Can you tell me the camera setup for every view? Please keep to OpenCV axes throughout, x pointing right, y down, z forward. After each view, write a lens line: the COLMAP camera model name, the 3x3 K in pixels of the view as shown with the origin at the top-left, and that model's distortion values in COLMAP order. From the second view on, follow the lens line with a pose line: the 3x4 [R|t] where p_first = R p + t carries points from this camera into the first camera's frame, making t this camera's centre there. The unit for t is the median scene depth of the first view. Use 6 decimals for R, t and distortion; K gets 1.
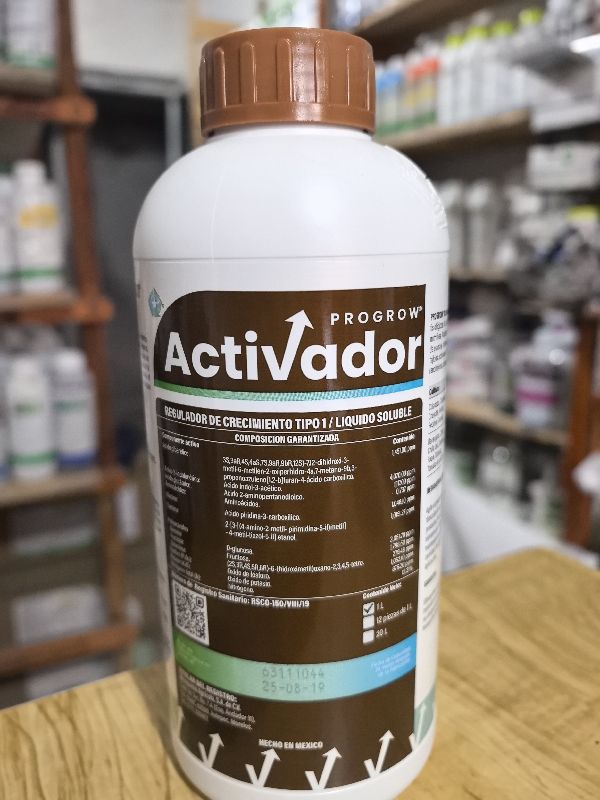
lens RADIAL K [[677.9, 0, 298.7], [0, 677.9, 402.3], [0, 0, 1]] dist [-0.008835, -0.025732]
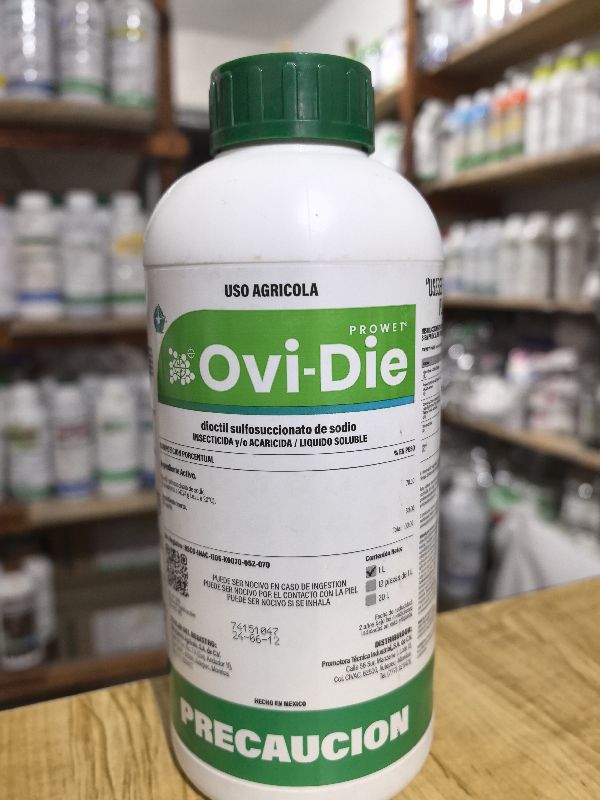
lens RADIAL K [[675.4, 0, 299.9], [0, 675.4, 400.9], [0, 0, 1]] dist [-0.011678, -0.015583]
pose [[0.992875, 0.027241, -0.116002, 0.003314], [-0.032595, 0.998477, -0.044512, 0.007617], [0.114612, 0.047976, 0.992251, -0.005626]]
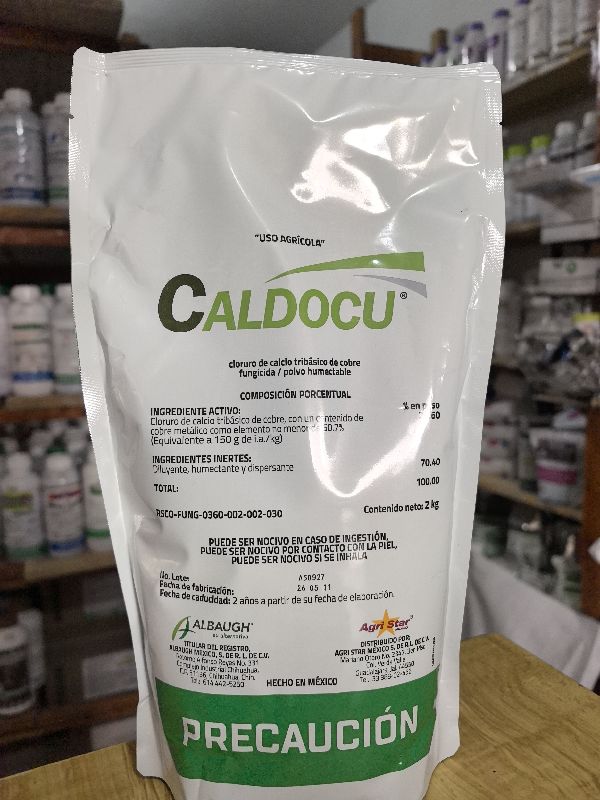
lens RADIAL K [[657.0, 0, 306.5], [0, 657.0, 403.2], [0, 0, 1]] dist [0.001570, -0.009115]
pose [[0.998334, -0.002754, -0.057641, 0.018596], [-0.002230, 0.996274, -0.086218, -0.048670], [0.057664, 0.086203, 0.994607, -0.137999]]
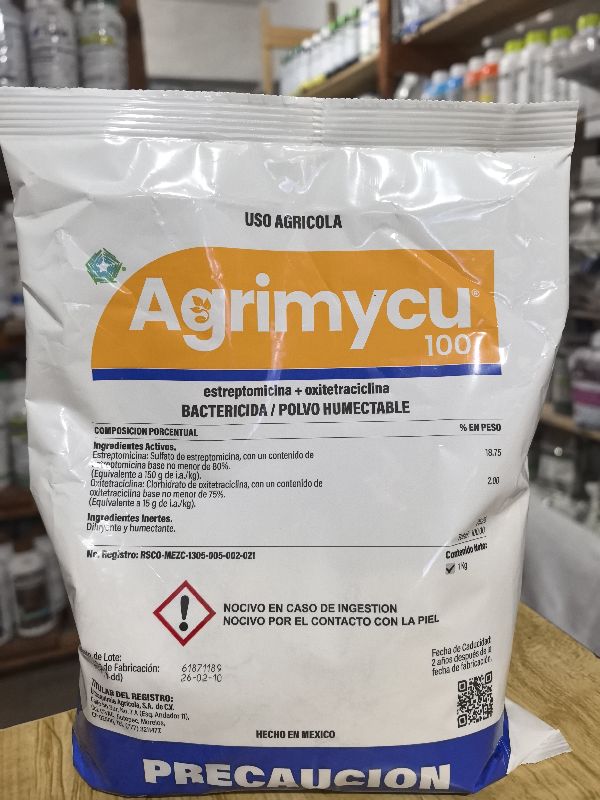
lens RADIAL K [[658.0, 0, 300.5], [0, 658.0, 400.0], [0, 0, 1]] dist [-0.004022, -0.012347]
pose [[0.992661, -0.002113, -0.120909, 0.054434], [0.005172, 0.999674, 0.024990, -0.049437], [0.120817, -0.025432, 0.992349, -0.054830]]
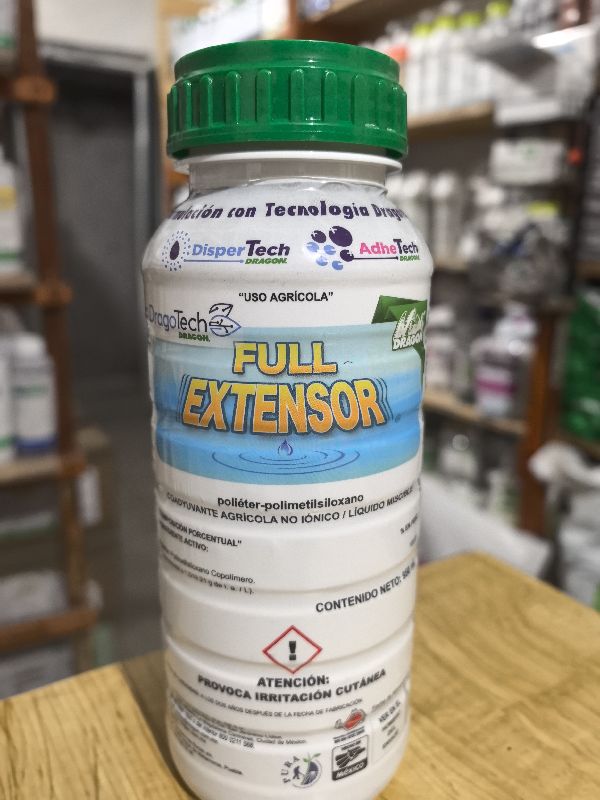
lens RADIAL K [[675.4, 0, 299.9], [0, 675.4, 400.9], [0, 0, 1]] dist [-0.011678, -0.015583]
pose [[0.998743, 0.012586, 0.048515, 0.011745], [-0.013850, 0.999571, 0.025807, -0.013466], [-0.048169, -0.026446, 0.998489, -0.005568]]
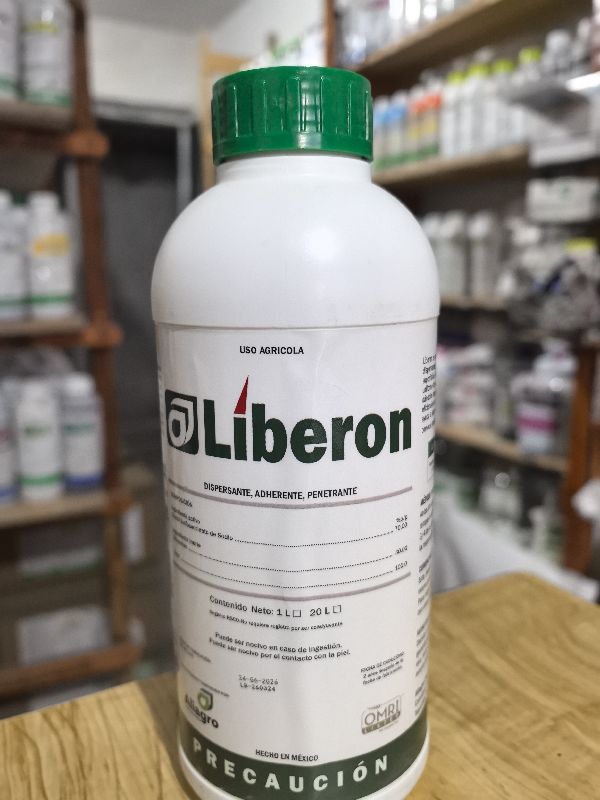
lens RADIAL K [[674.8, 0, 300.7], [0, 674.8, 399.8], [0, 0, 1]] dist [-0.006986, -0.024125]
pose [[0.999933, 0.009035, -0.007192, 0.006729], [-0.009299, 0.999255, -0.037469, -0.003833], [0.006848, 0.037534, 0.999272, -0.020505]]
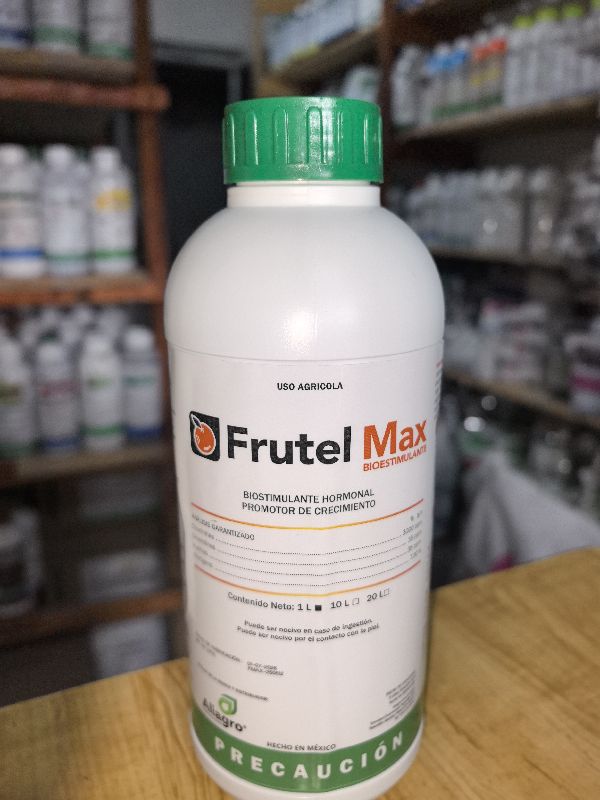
lens RADIAL K [[673.3, 0, 307.2], [0, 673.3, 399.0], [0, 0, 1]] dist [-0.005442, -0.025862]
pose [[0.997815, 0.031999, -0.057809, -0.018107], [-0.029692, 0.998745, 0.040332, -0.020715], [0.059027, -0.038528, 0.997513, -0.038631]]
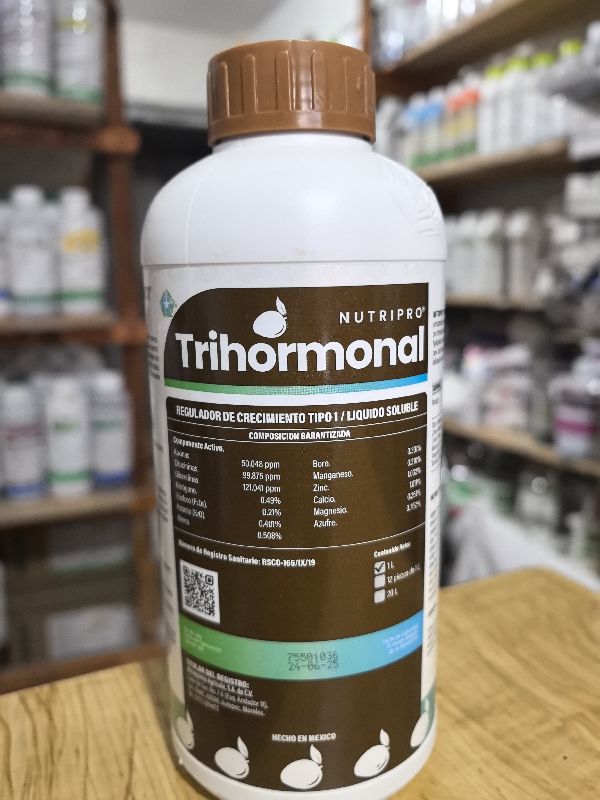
lens RADIAL K [[677.6, 0, 302.6], [0, 677.6, 402.4], [0, 0, 1]] dist [-0.010769, -0.020342]
pose [[0.998003, 0.018517, -0.060400, 0.023095], [-0.020973, 0.998968, -0.040293, 0.007116], [0.059591, 0.041480, 0.997361, -0.005470]]
